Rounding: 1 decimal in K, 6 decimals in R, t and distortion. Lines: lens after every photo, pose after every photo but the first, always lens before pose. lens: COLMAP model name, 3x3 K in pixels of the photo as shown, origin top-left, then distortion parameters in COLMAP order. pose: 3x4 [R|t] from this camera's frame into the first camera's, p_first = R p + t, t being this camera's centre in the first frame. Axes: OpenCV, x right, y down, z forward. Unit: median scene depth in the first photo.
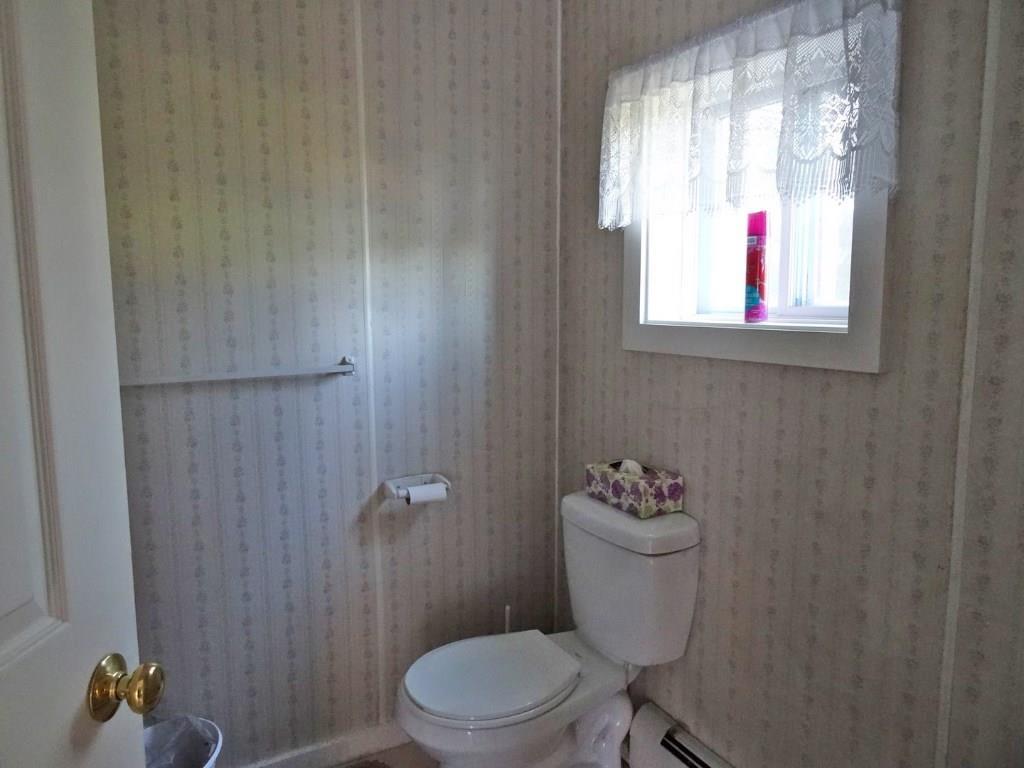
lens RADIAL K [[719.2, 0, 512.4], [0, 719.2, 385.1], [0, 0, 1]] dist [-0.033764, -0.000402]
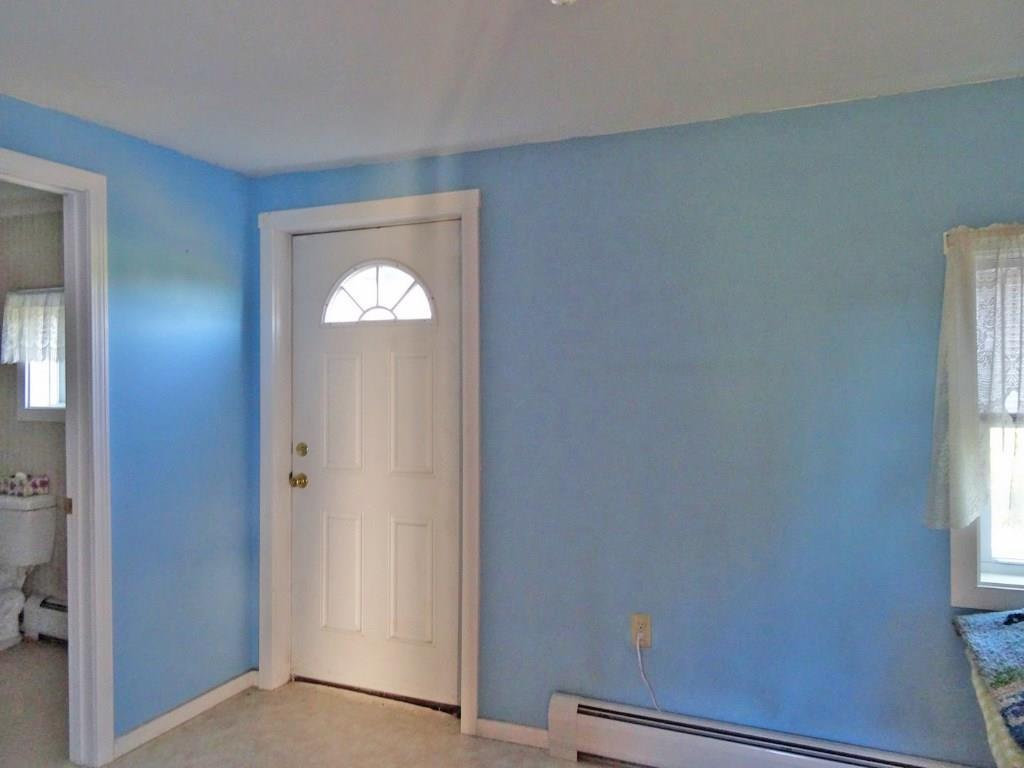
lens RADIAL K [[719.2, 0, 514.8], [0, 719.2, 380.1], [0, 0, 1]] dist [-0.033764, -0.000402]
pose [[0.767049, 0.003880, 0.641577, -0.055372], [0.074866, 0.992609, -0.095511, 0.146103], [-0.637205, 0.121294, 0.761089, -1.575105]]
